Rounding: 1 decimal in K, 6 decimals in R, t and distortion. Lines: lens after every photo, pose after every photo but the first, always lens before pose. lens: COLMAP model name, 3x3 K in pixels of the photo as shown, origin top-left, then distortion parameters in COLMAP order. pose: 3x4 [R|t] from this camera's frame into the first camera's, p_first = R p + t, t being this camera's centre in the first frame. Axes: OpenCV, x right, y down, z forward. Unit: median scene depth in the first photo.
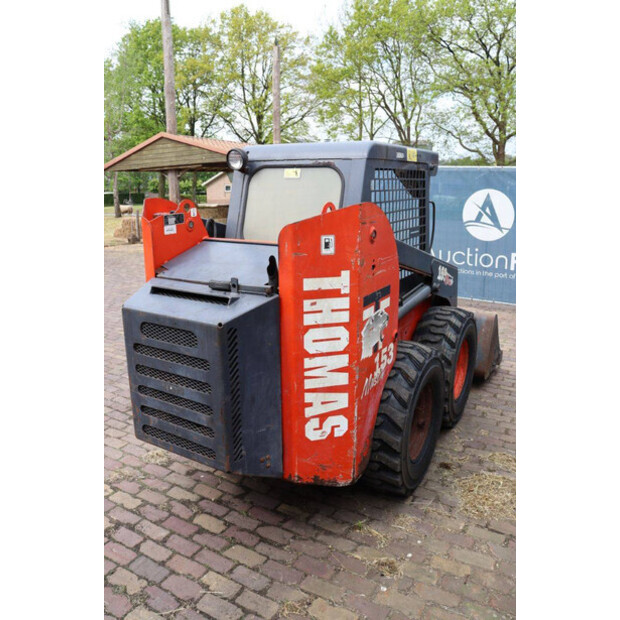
lens RADIAL K [[508.9, 0, 305.9], [0, 508.9, 303.7], [0, 0, 1]] dist [-0.188014, 0.175613]
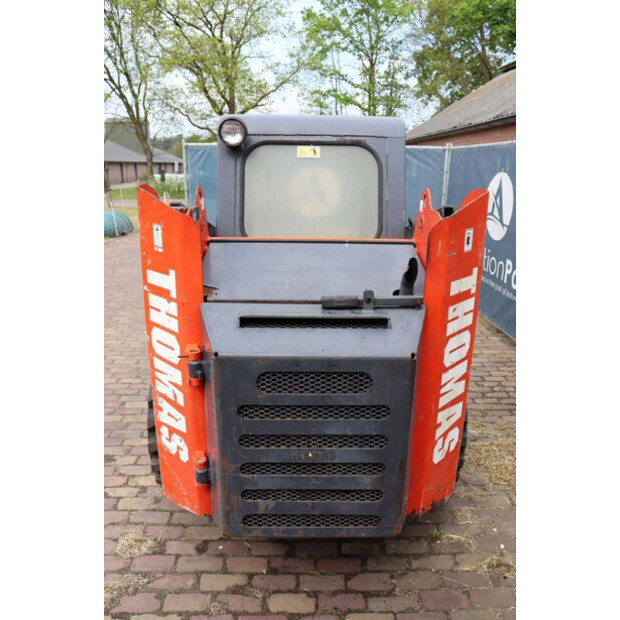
lens RADIAL K [[508.9, 0, 305.9], [0, 508.9, 303.7], [0, 0, 1]] dist [-0.188014, 0.175613]
pose [[0.852812, -0.134119, 0.504702, -0.565470], [0.112932, 0.990953, 0.072510, -0.090217], [-0.509861, -0.004841, 0.860243, 0.364424]]
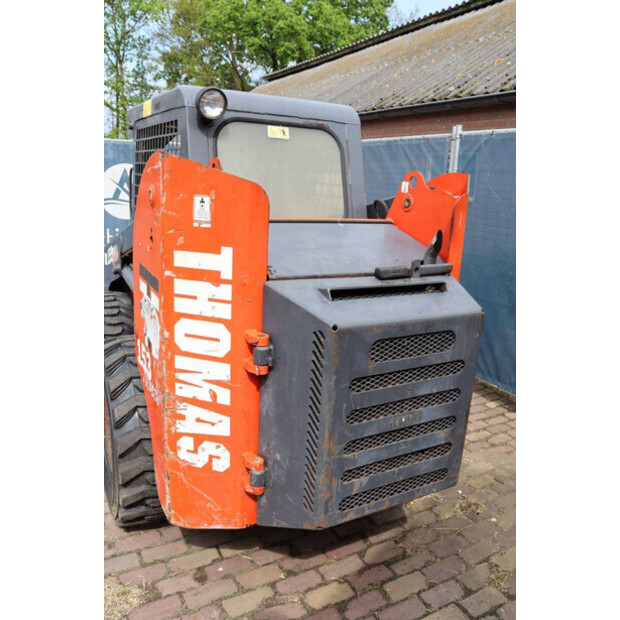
lens RADIAL K [[525.4, 0, 308.8], [0, 525.4, 304.1], [0, 0, 1]] dist [-0.180217, 0.173968]
pose [[0.505345, -0.180987, 0.843724, -0.881546], [0.153952, 0.980980, 0.118221, -0.099065], [-0.849073, 0.070150, 0.523597, 0.662668]]
